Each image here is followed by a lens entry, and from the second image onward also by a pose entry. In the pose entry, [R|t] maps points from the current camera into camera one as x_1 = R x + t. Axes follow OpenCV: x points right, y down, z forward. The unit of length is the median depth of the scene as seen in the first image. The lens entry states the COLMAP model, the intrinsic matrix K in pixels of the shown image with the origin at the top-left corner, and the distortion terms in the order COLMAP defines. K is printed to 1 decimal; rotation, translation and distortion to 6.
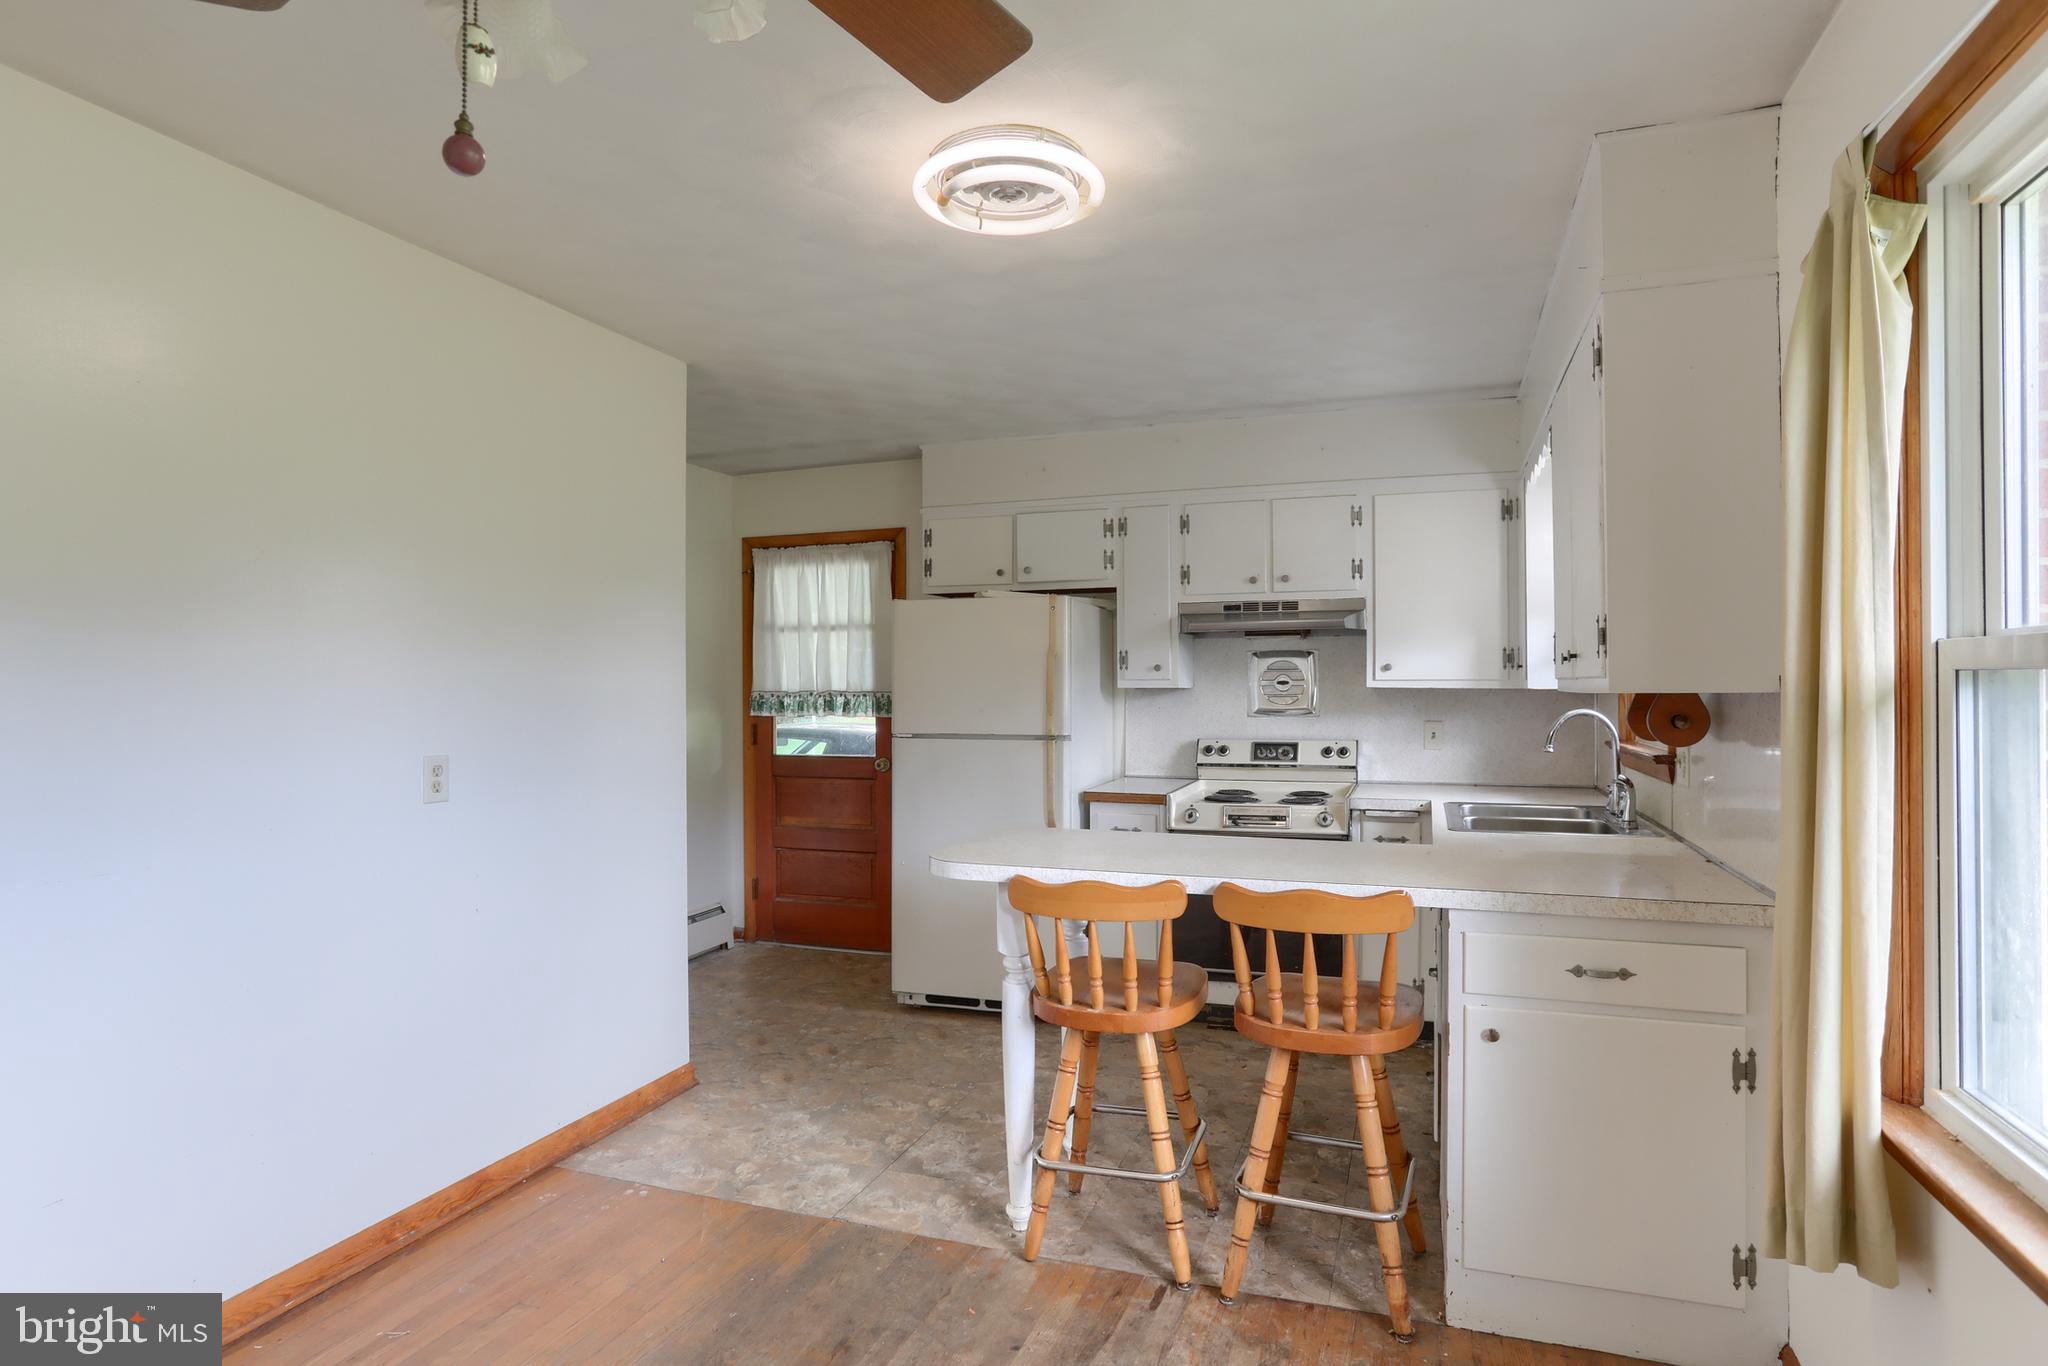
lens RADIAL K [[1104.0, 0, 1029.6], [0, 1104.0, 677.0], [0, 0, 1]] dist [-0.079720, 0.057493]
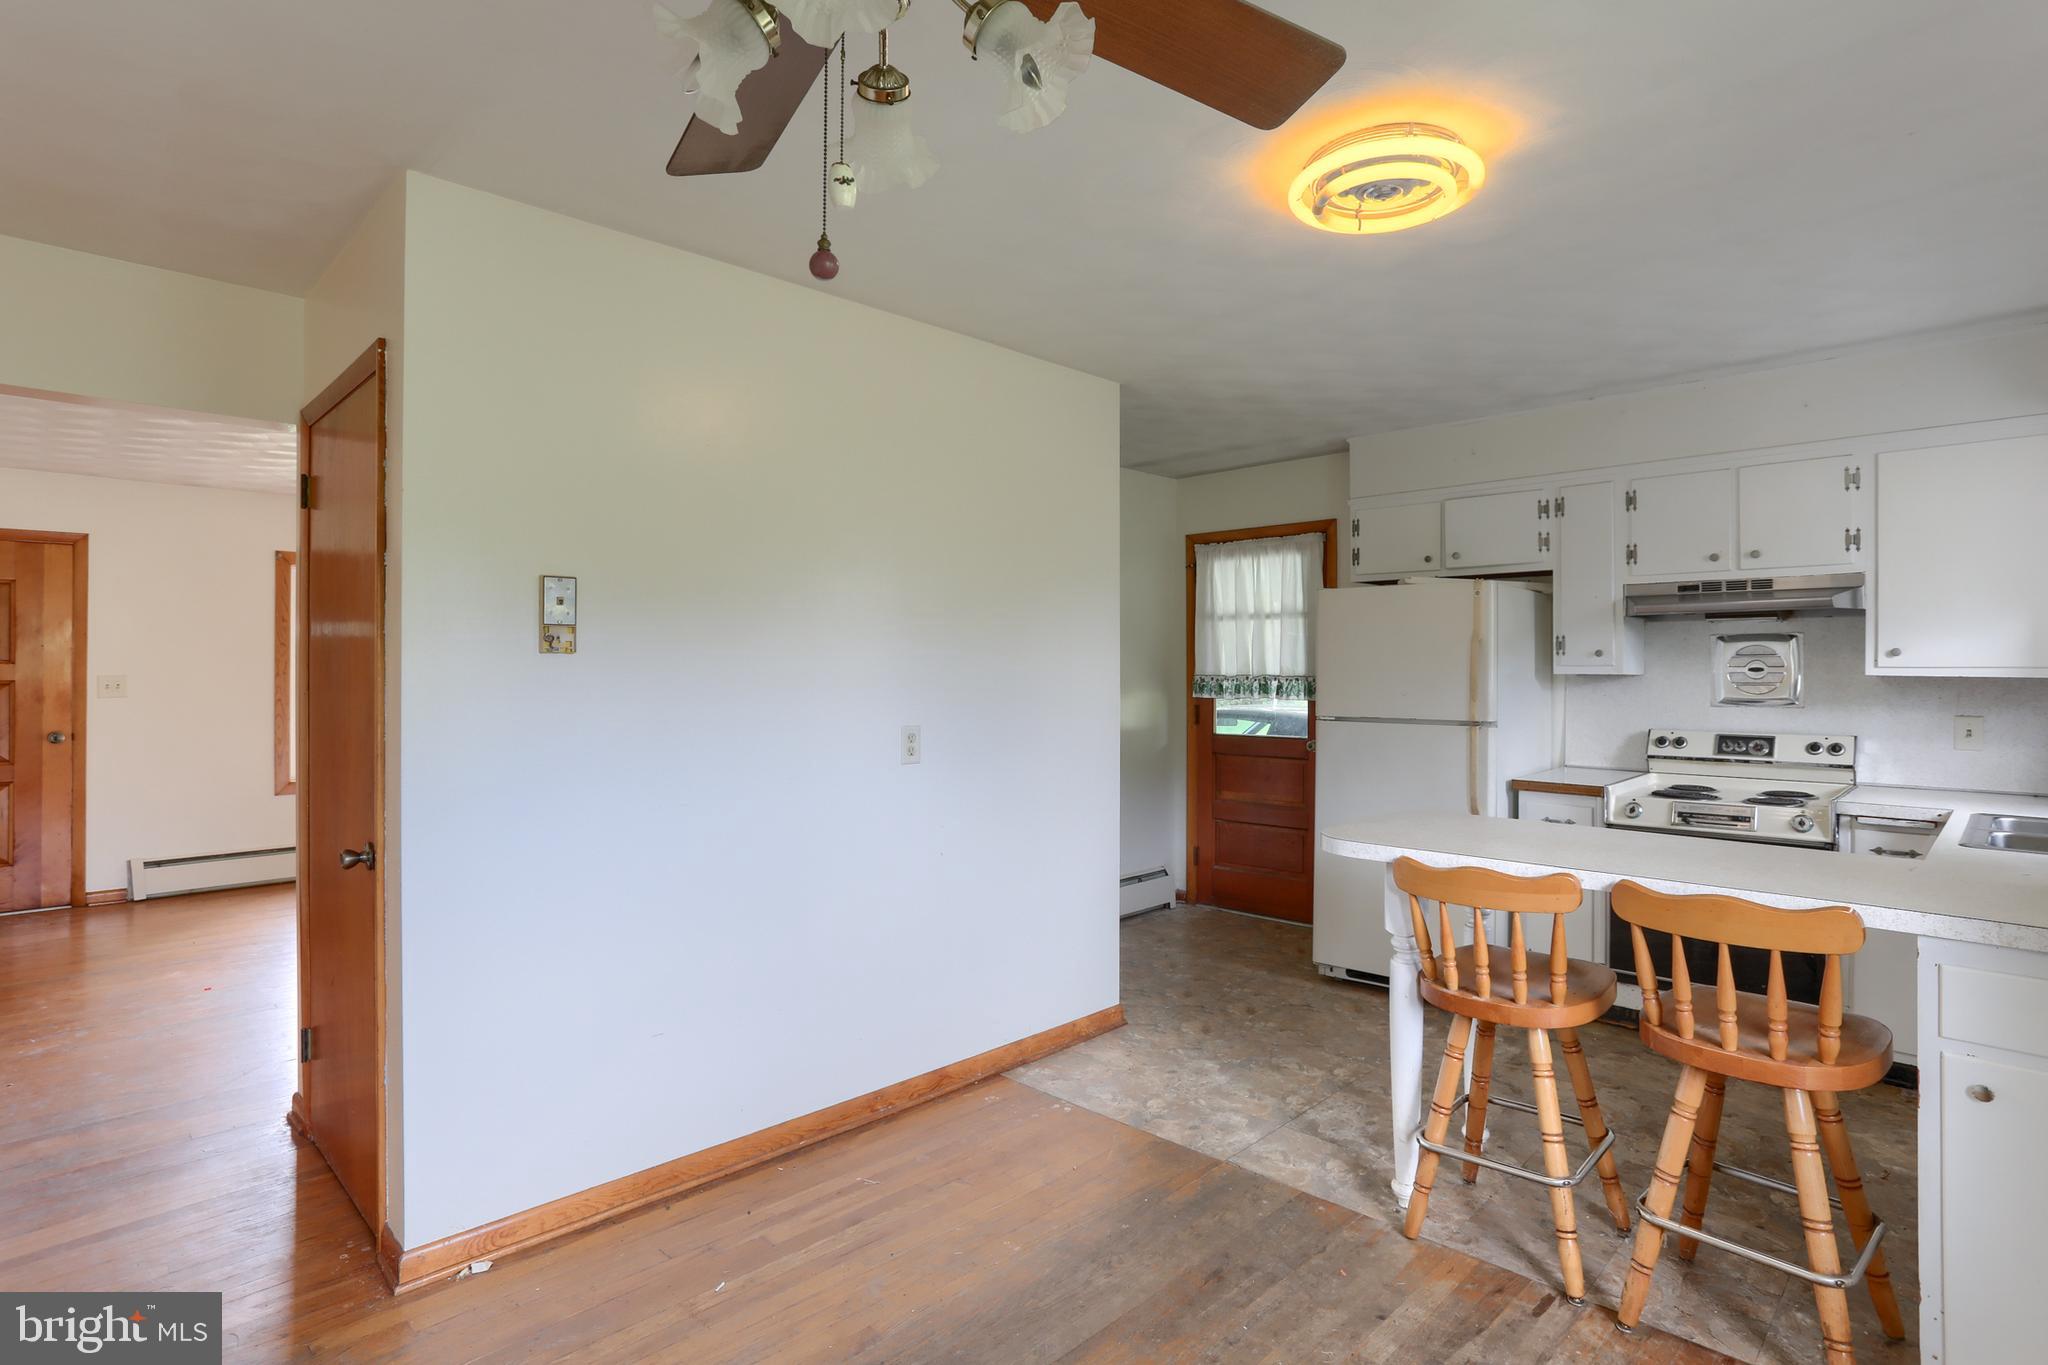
lens RADIAL K [[1037.4, 0, 1028.5], [0, 1037.4, 663.5], [0, 0, 1]] dist [-0.059659, 0.033134]
pose [[0.906480, 0.002407, -0.422242, 0.045041], [-0.001768, 0.999997, 0.001903, -0.000347], [0.422245, -0.000979, 0.906481, -0.007272]]
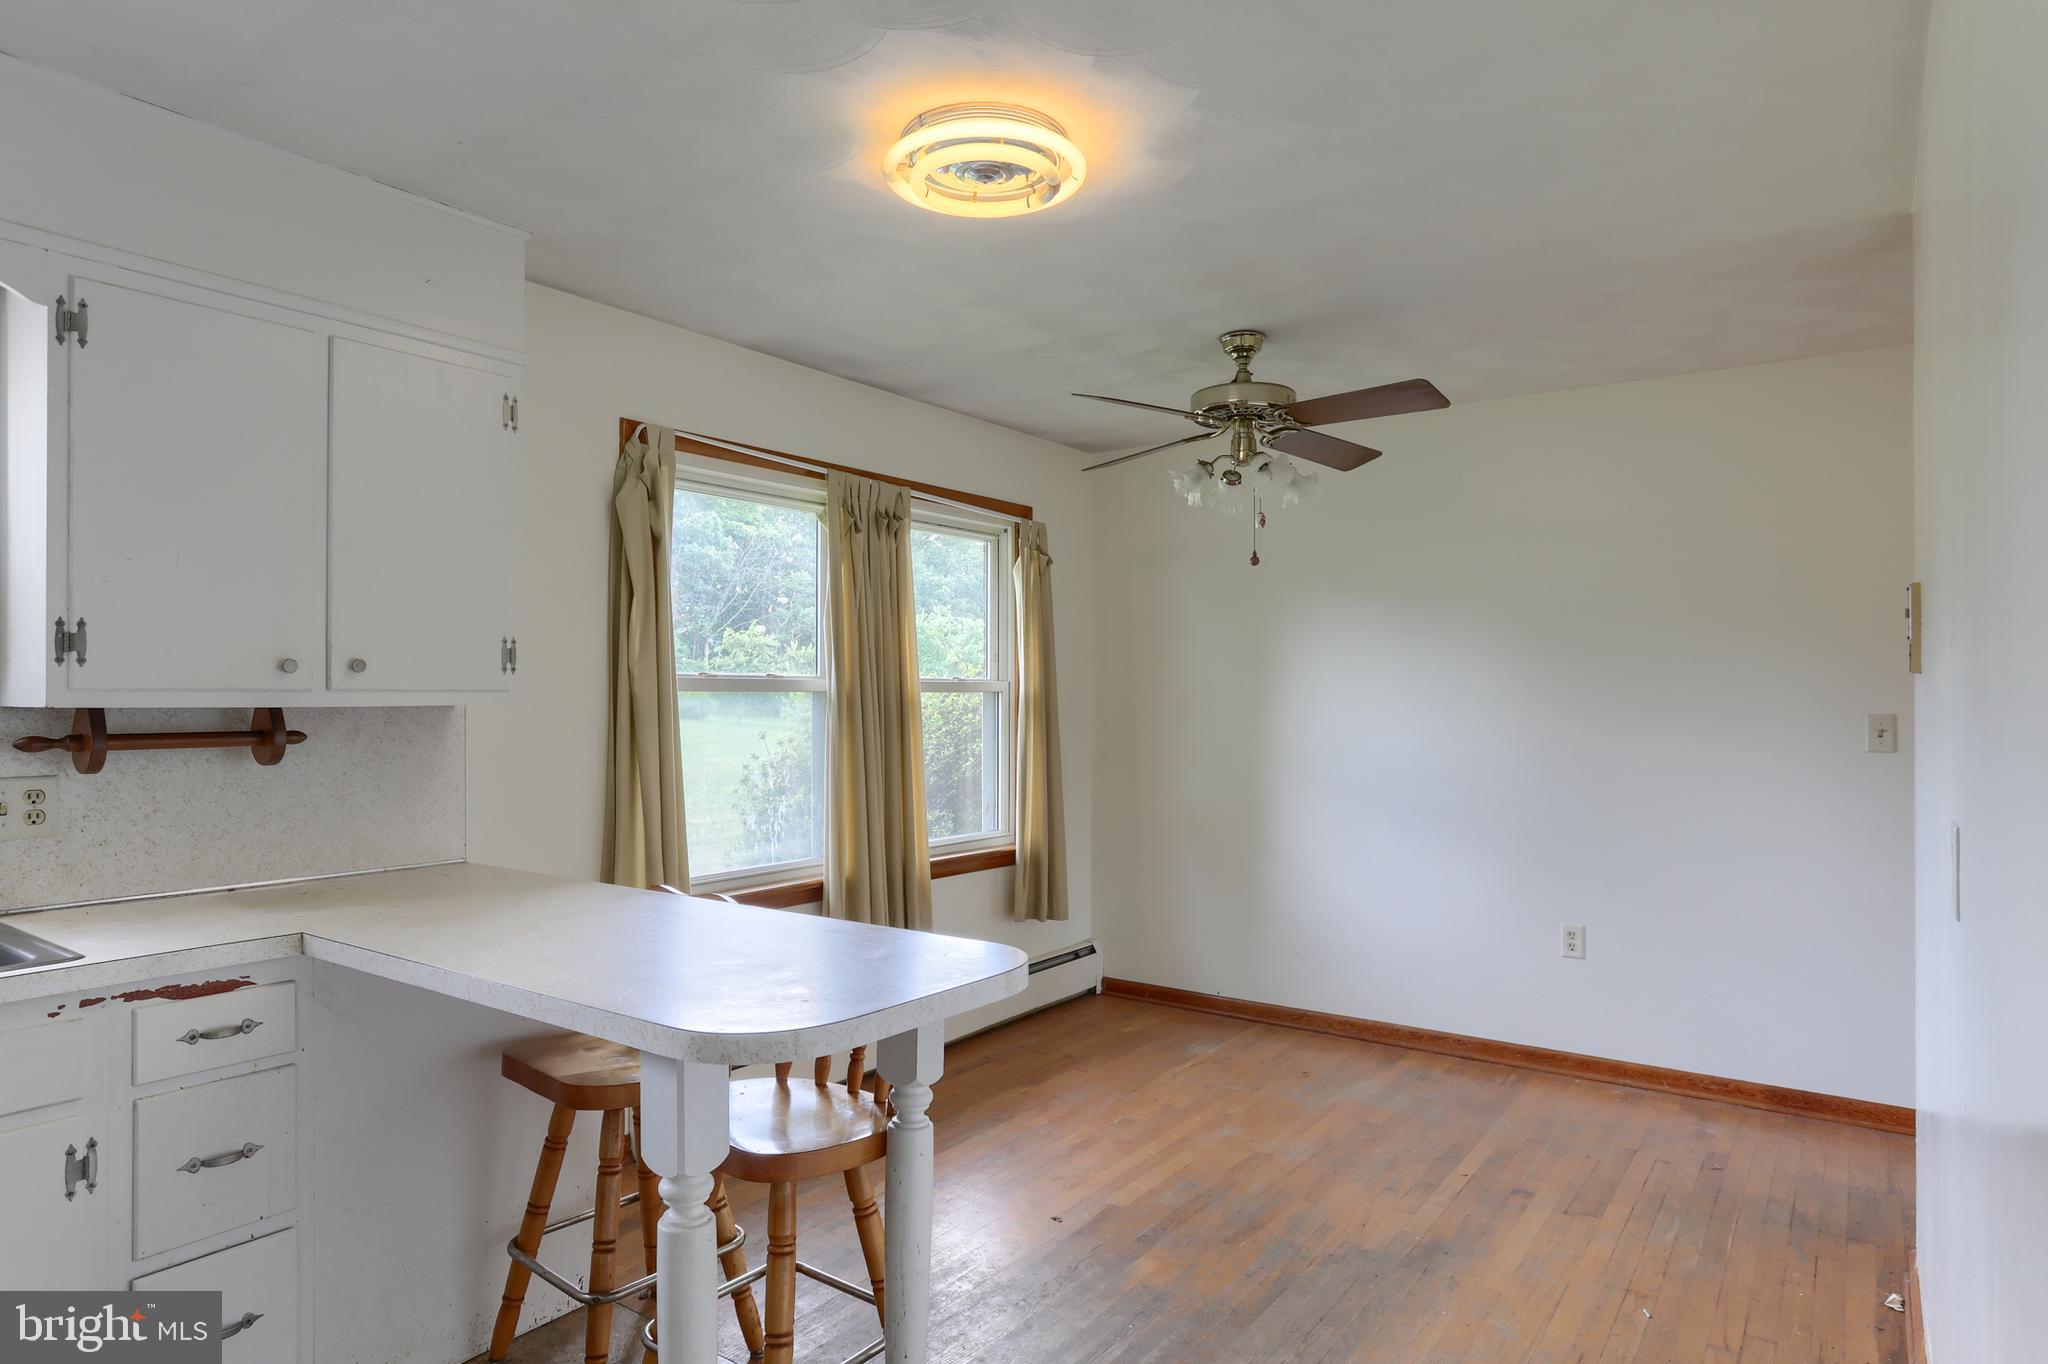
lens RADIAL K [[1191.8, 0, 1032.7], [0, 1191.8, 700.5], [0, 0, 1]] dist [-0.050087, 0.063194]
pose [[-0.961833, 0.007146, 0.273545, -0.180228], [0.005437, 0.999961, -0.007005, 0.011290], [-0.273584, -0.005250, -0.961834, 1.048218]]
